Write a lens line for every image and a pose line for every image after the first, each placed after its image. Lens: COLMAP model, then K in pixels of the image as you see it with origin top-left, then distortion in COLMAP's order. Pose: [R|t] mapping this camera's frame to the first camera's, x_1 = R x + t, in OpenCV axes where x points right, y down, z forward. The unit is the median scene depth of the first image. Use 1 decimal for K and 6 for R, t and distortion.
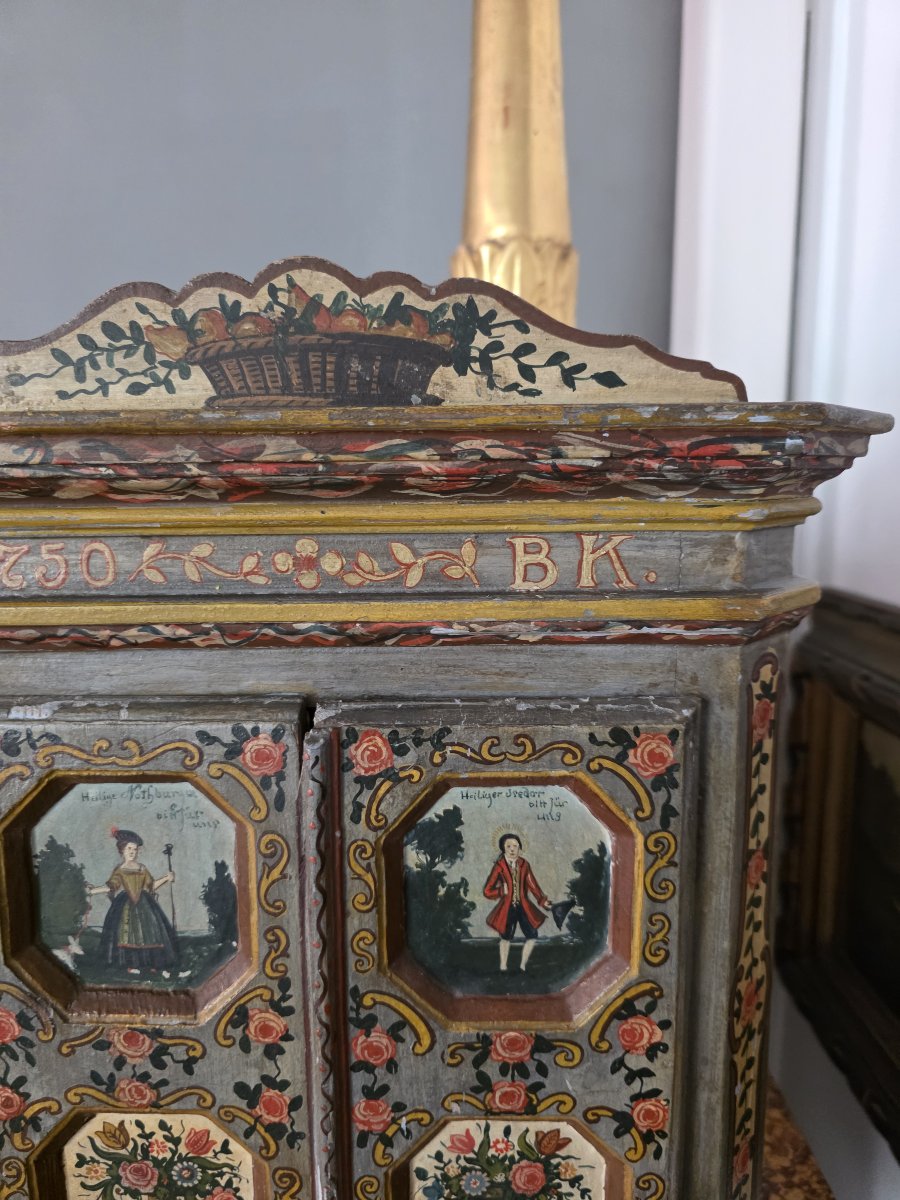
lens RADIAL K [[827.0, 0, 450.0], [0, 827.0, 600.0], [0, 0, 1]] dist [0.014367, -0.031800]
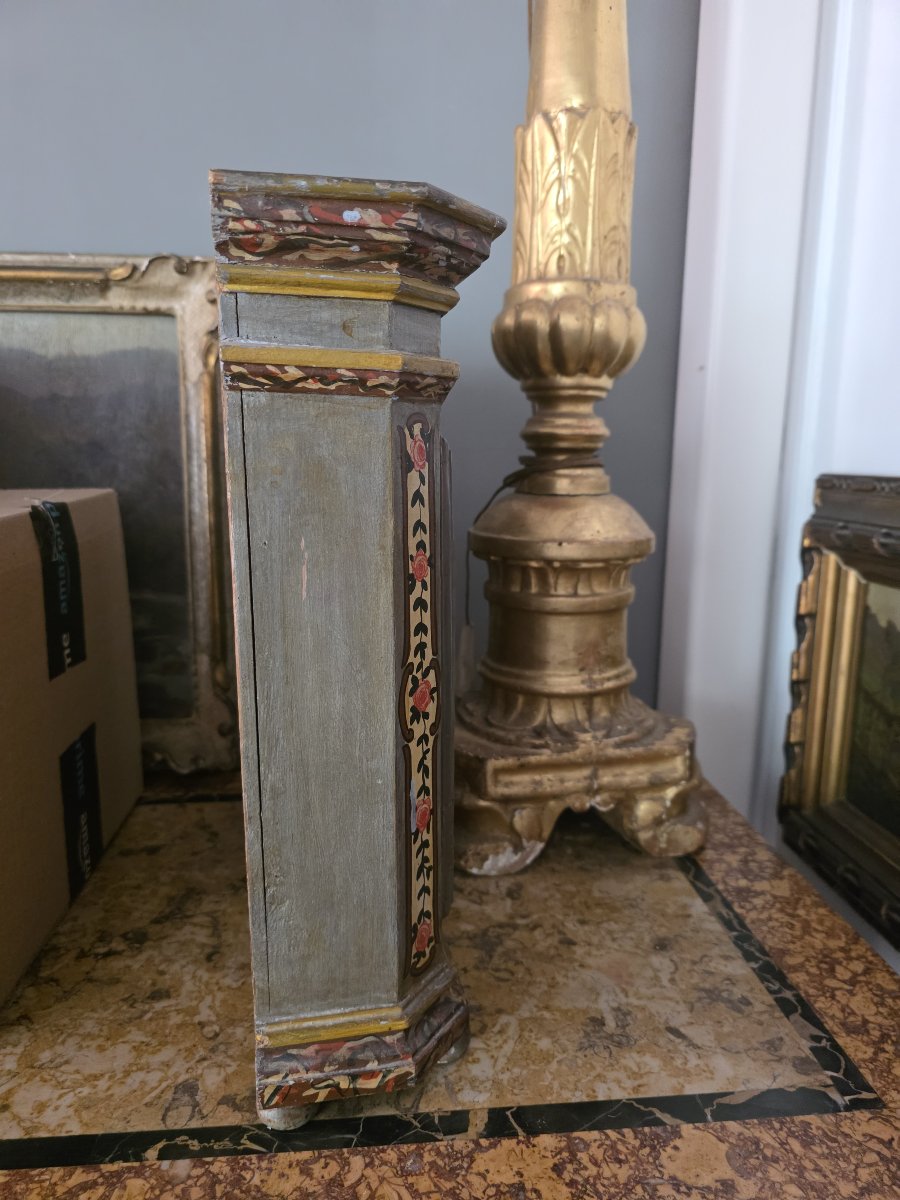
lens RADIAL K [[817.8, 0, 450.0], [0, 817.8, 600.0], [0, 0, 1]] dist [0.019017, -0.028883]
pose [[0.994920, -0.009324, 0.100232, -0.391089], [0.005406, 0.999213, 0.039287, 0.284950], [-0.100519, -0.038546, 0.994188, -0.068786]]
